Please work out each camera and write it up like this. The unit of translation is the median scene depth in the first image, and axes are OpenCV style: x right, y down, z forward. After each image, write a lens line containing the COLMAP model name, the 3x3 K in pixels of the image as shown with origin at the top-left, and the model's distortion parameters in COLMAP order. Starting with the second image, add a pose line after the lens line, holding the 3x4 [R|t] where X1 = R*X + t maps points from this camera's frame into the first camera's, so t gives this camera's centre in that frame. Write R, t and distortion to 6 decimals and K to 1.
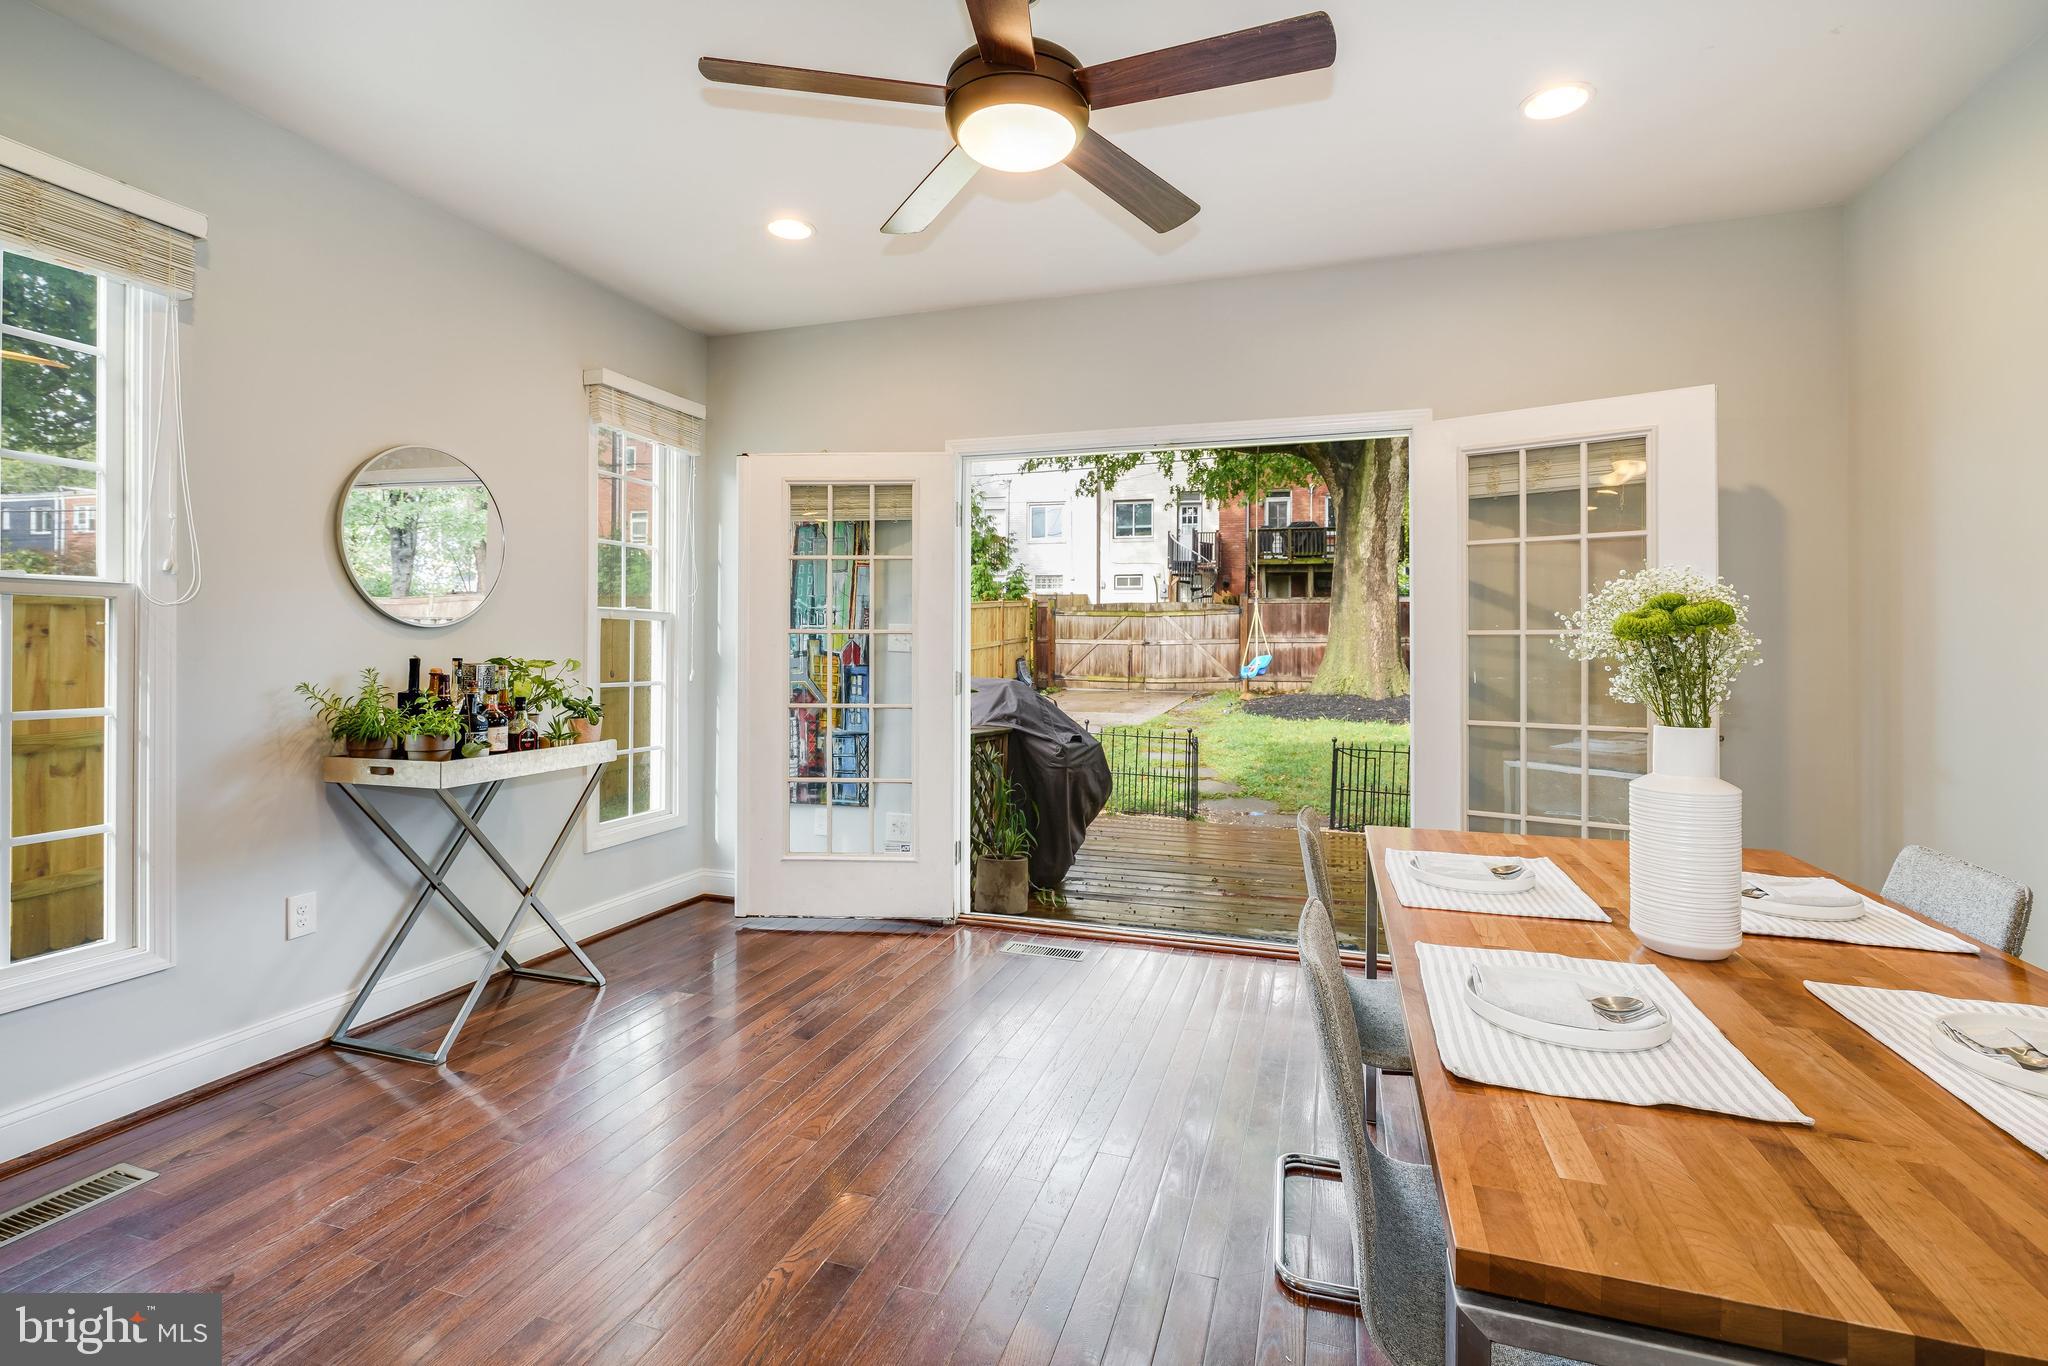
lens RADIAL K [[932.2, 0, 1022.7], [0, 932.2, 639.5], [0, 0, 1]] dist [-0.002826, -0.000142]
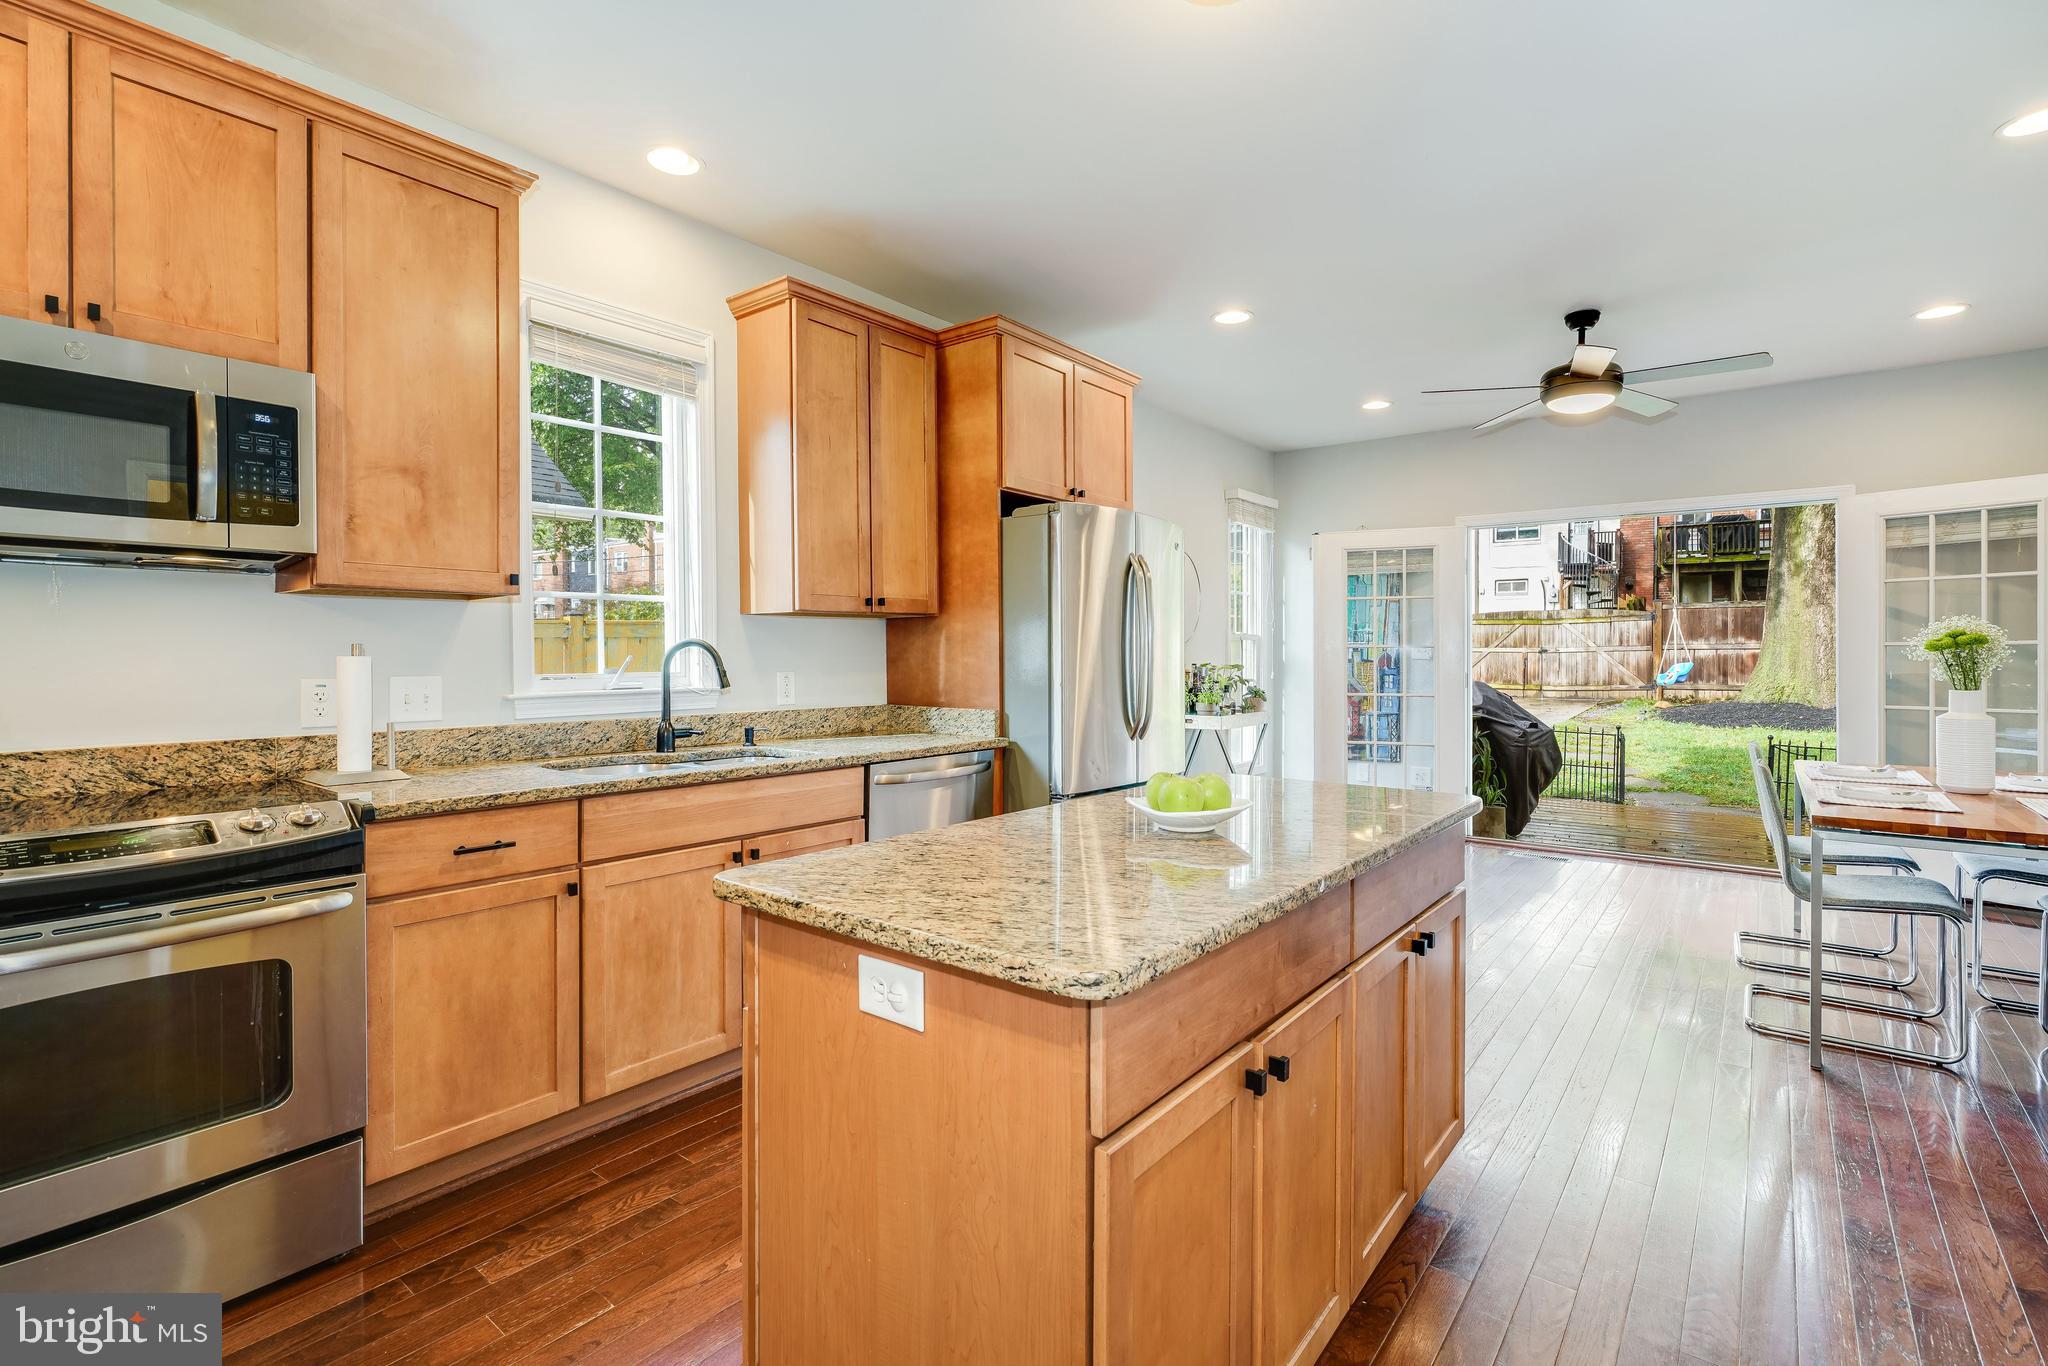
lens RADIAL K [[943.6, 0, 1024.7], [0, 943.6, 657.9], [0, 0, 1]] dist [-0.003139, 0.000701]
pose [[0.940769, -0.004348, -0.339019, -0.062448], [0.007773, 0.999932, 0.008745, -0.002009], [0.338958, -0.010863, 0.940739, -0.184409]]
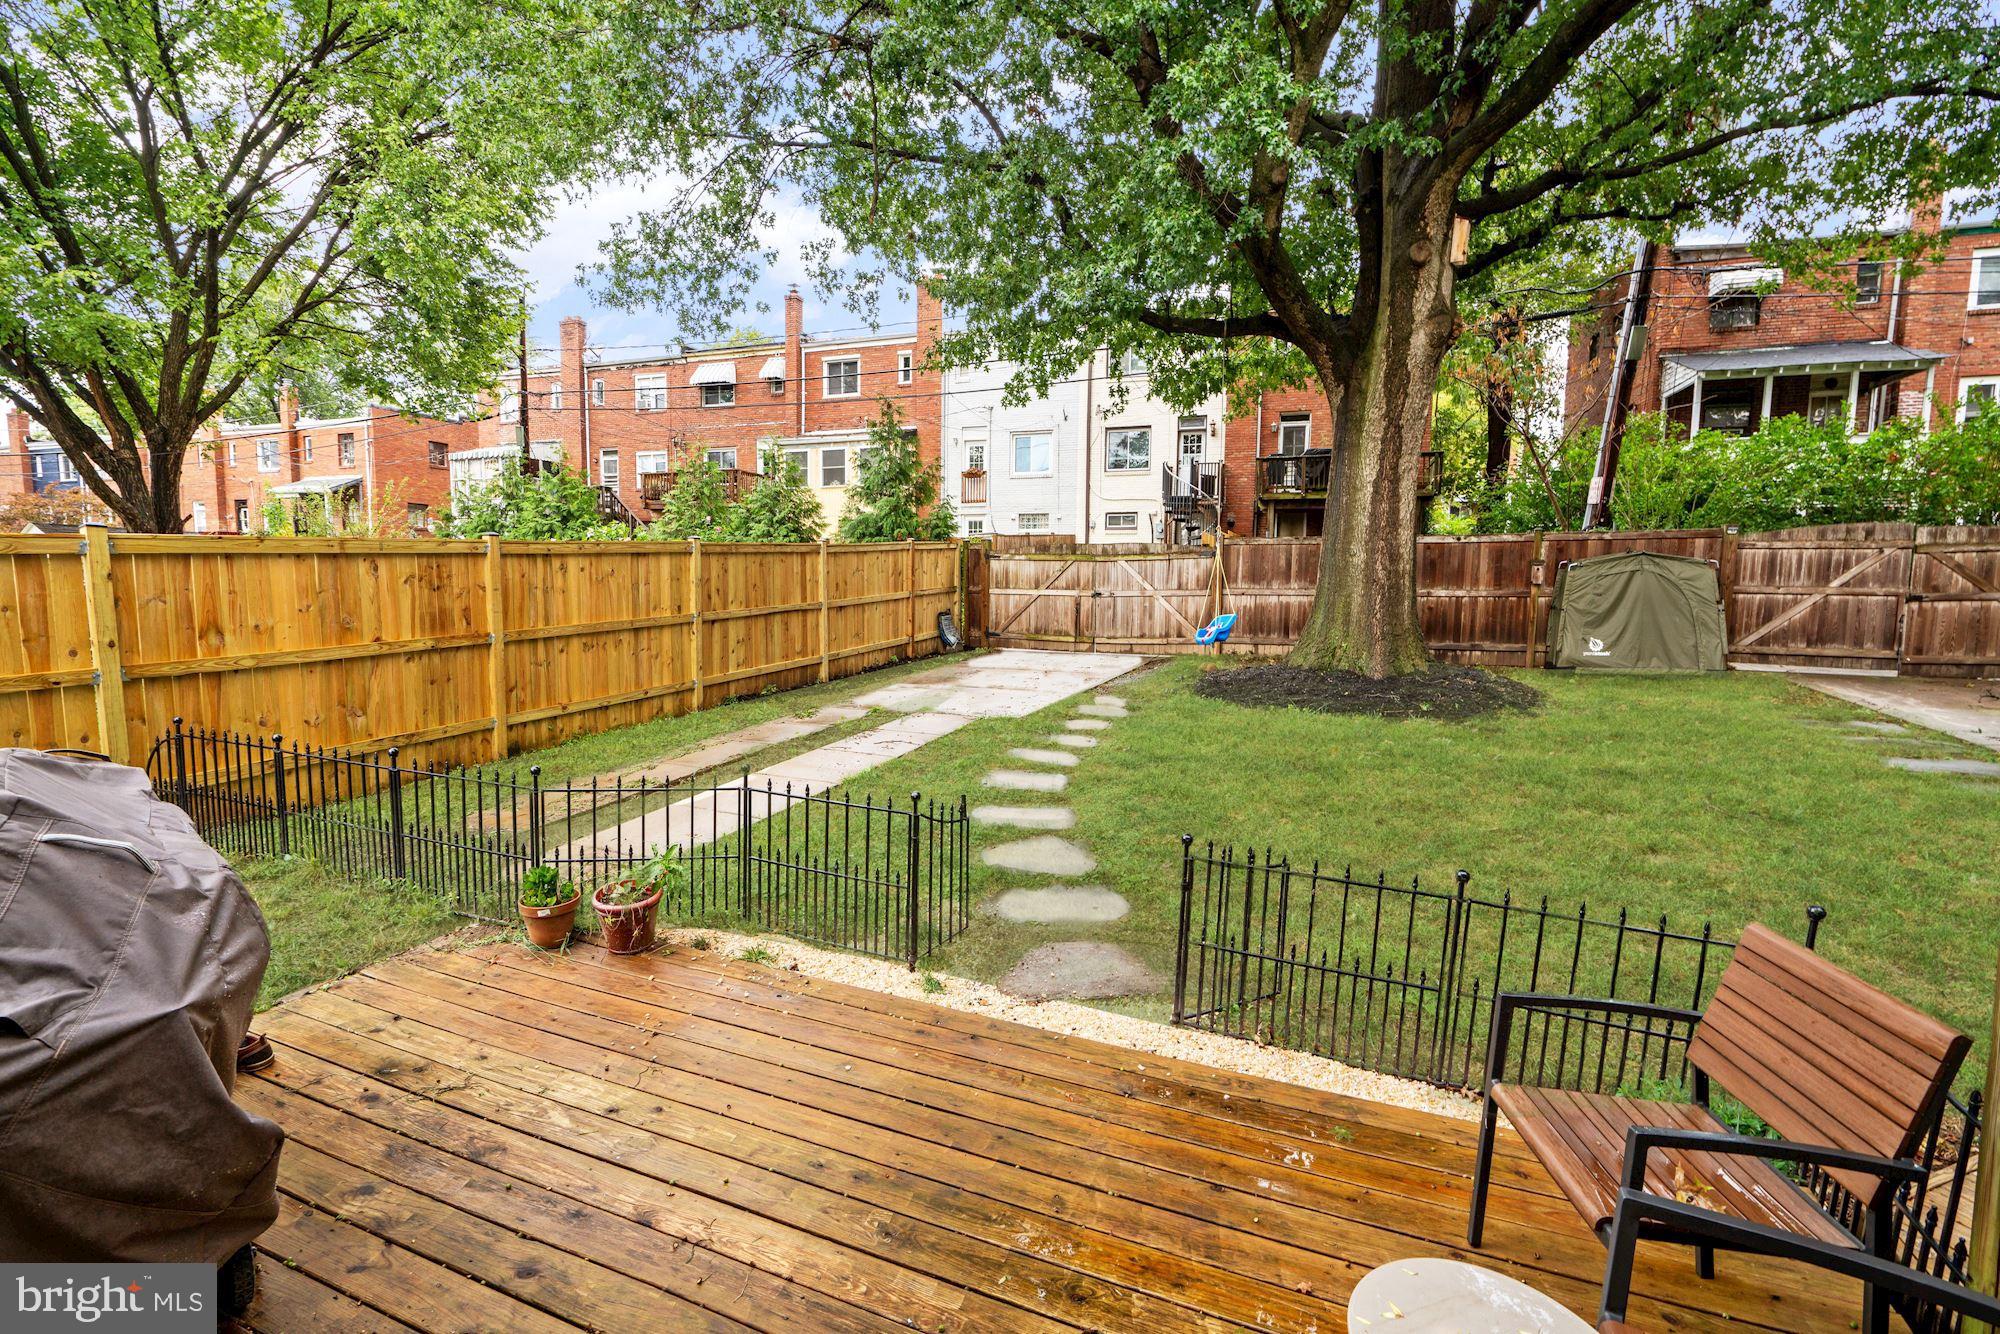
lens RADIAL K [[883.1, 0, 1000.0], [0, 883.1, 667.0], [0, 0, 1]] dist [0.000874, 0.000400]
pose [[0.996718, 0.011460, -0.080141, 0.142442], [-0.003586, 0.995208, 0.097715, -0.010319], [0.080876, -0.097107, 0.991982, 0.292120]]
